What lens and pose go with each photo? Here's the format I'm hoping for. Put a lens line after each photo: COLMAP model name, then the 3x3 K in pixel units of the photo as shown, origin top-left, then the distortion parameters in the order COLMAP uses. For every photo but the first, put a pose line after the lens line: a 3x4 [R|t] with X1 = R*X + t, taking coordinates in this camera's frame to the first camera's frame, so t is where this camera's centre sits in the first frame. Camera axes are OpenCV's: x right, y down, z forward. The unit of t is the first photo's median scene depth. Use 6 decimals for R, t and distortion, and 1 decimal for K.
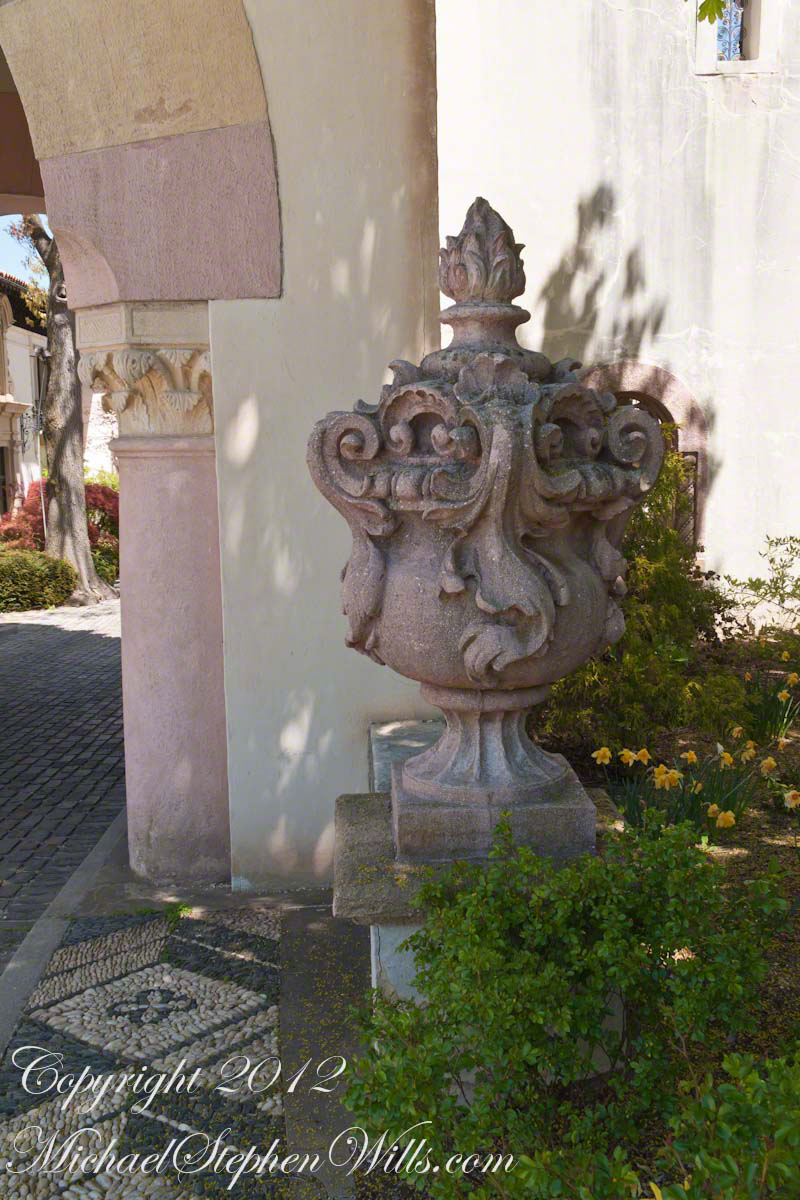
lens RADIAL K [[1234.2, 0, 397.5], [0, 1234.2, 632.8], [0, 0, 1]] dist [0.019658, 0.000000]
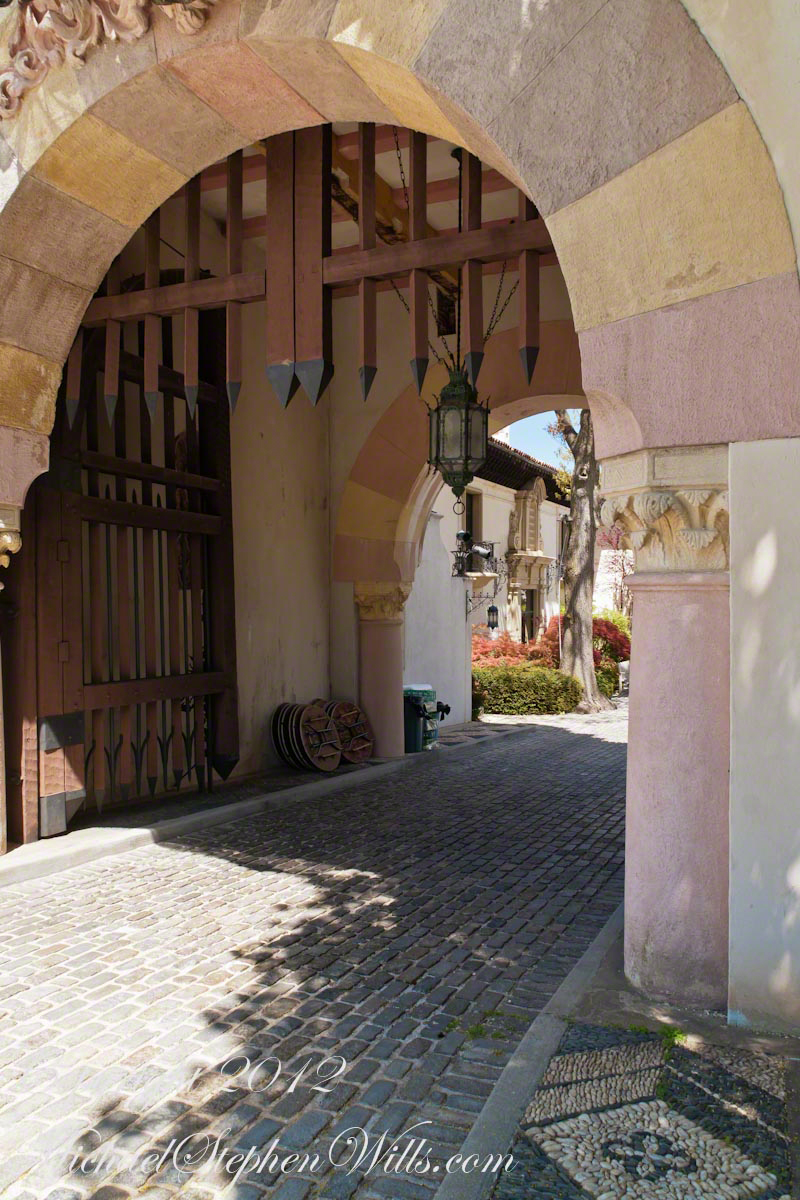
lens RADIAL K [[940.4, 0, 399.4], [0, 940.4, 600.1], [0, 0, 1]] dist [0.000700, -0.011930]
pose [[0.901835, 0.015574, -0.431801, -0.054464], [-0.076002, 0.989486, -0.123046, -0.016182], [0.425345, 0.143785, 0.893537, 0.174179]]
